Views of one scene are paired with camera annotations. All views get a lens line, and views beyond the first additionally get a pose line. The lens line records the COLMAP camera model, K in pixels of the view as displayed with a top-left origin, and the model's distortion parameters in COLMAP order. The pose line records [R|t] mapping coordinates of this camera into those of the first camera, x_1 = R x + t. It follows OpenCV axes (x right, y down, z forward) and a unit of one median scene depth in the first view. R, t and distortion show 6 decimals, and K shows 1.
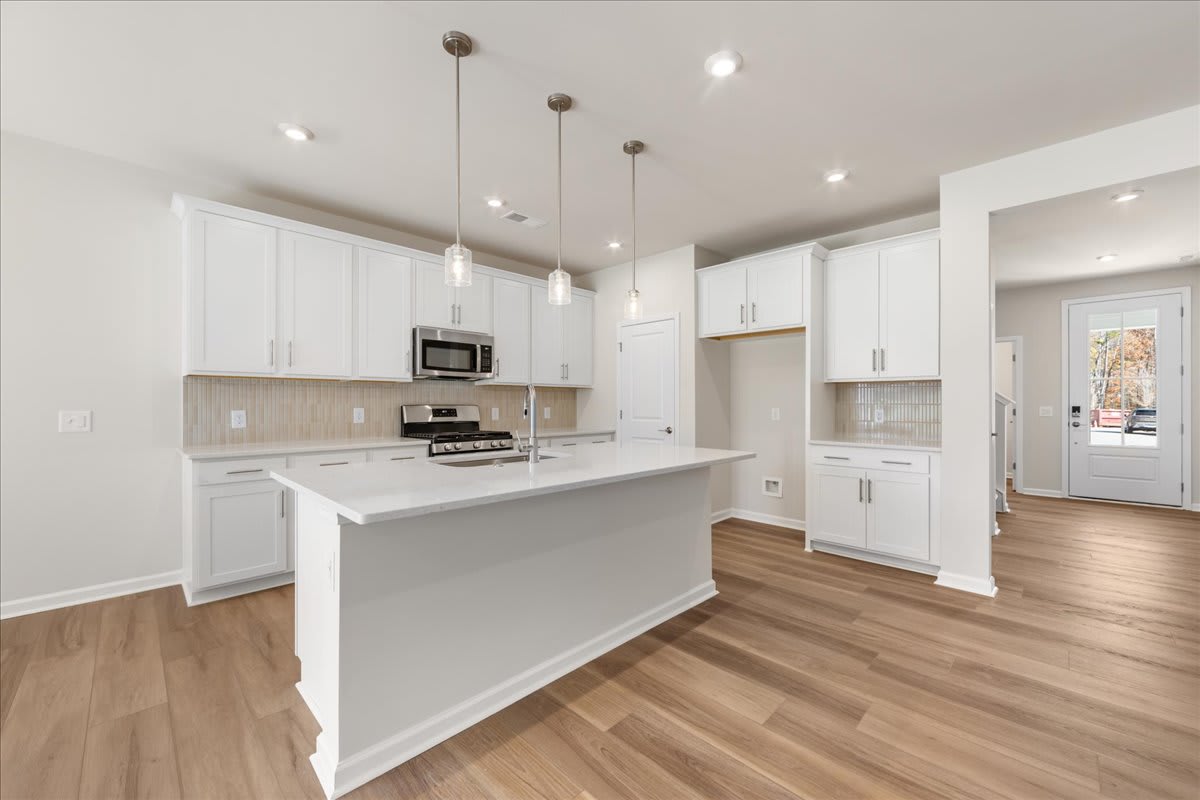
lens RADIAL K [[470.1, 0, 599.1], [0, 470.1, 402.6], [0, 0, 1]] dist [-0.004311, -0.000624]
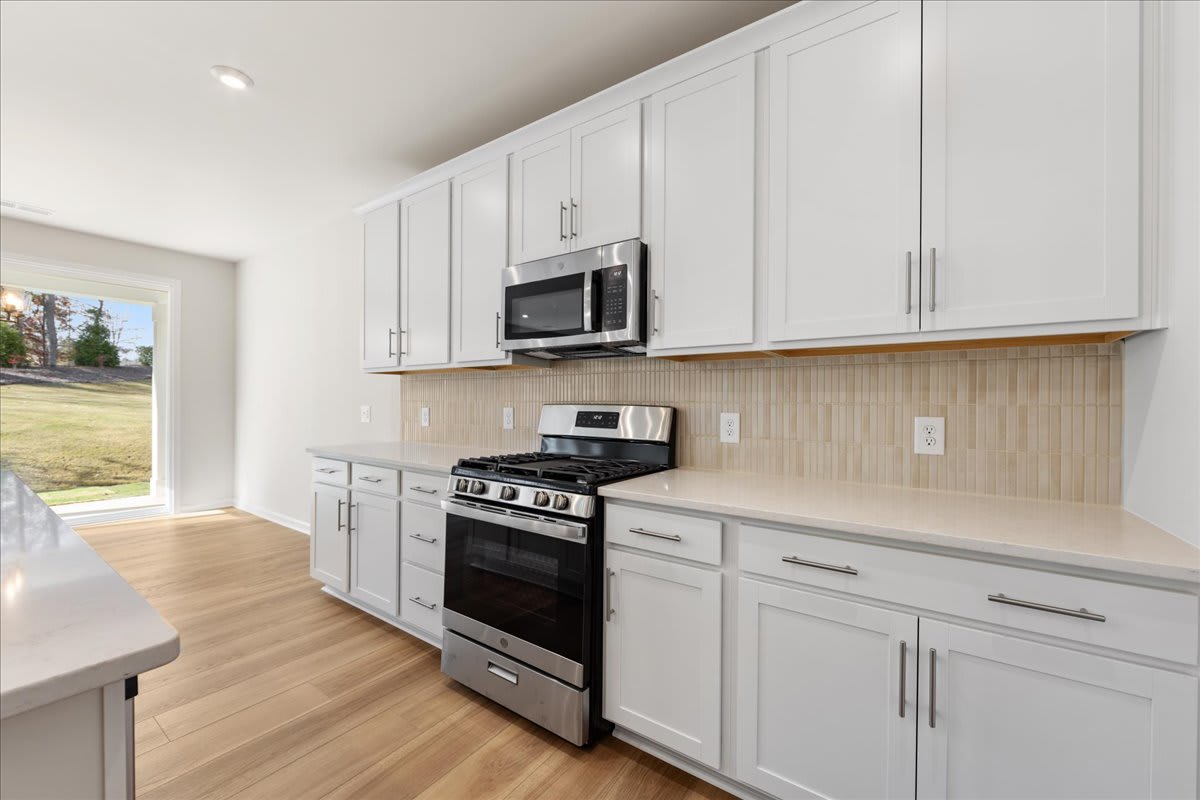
lens RADIAL K [[470.1, 0, 598.6], [0, 470.1, 401.4], [0, 0, 1]] dist [-0.004311, -0.000624]
pose [[0.166857, -0.000140, -0.985981, 0.208955], [-0.005073, 0.999987, -0.001001, 0.002456], [0.985968, 0.005169, 0.166854, 1.055104]]
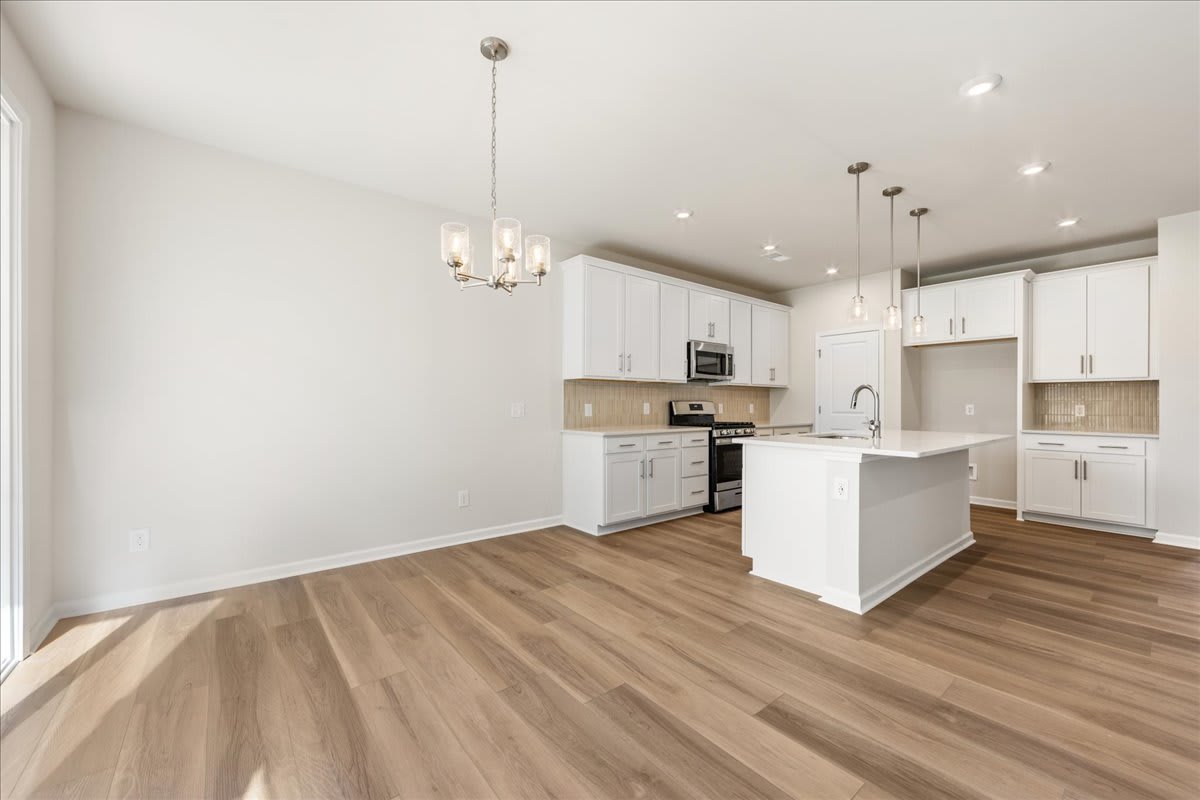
lens RADIAL K [[470.1, 0, 597.9], [0, 470.1, 404.3], [0, 0, 1]] dist [-0.004311, -0.000624]
pose [[0.993564, 0.002865, -0.113234, -0.517712], [-0.002656, 0.999994, 0.001996, 0.013714], [0.113240, -0.001682, 0.993566, -0.343575]]
